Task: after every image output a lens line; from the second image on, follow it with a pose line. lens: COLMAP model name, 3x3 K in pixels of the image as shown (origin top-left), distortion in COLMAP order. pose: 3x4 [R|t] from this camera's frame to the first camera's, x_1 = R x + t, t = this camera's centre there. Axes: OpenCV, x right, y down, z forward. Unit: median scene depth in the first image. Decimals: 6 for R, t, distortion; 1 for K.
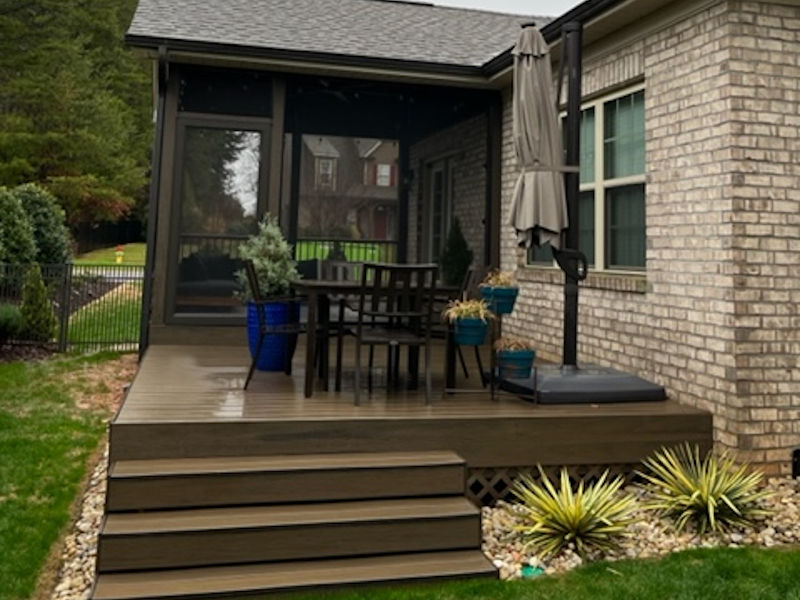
lens RADIAL K [[601.1, 0, 352.6], [0, 601.1, 292.9], [0, 0, 1]] dist [-0.000033, -0.005626]
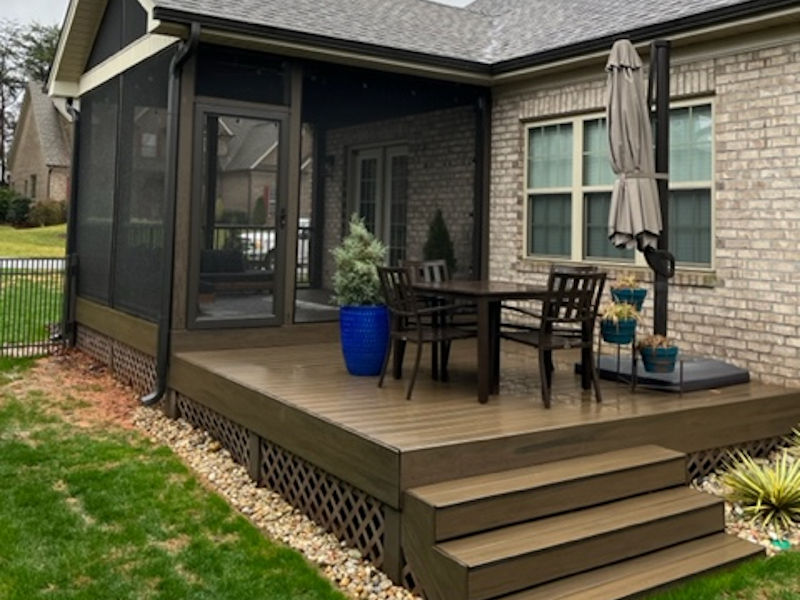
lens RADIAL K [[601.1, 0, 367.1], [0, 601.1, 306.9], [0, 0, 1]] dist [-0.000033, -0.005626]
pose [[0.967340, -0.039972, 0.250312, -0.459634], [0.026545, 0.998033, 0.056792, -0.047494], [-0.252090, -0.048292, 0.966498, 0.071801]]
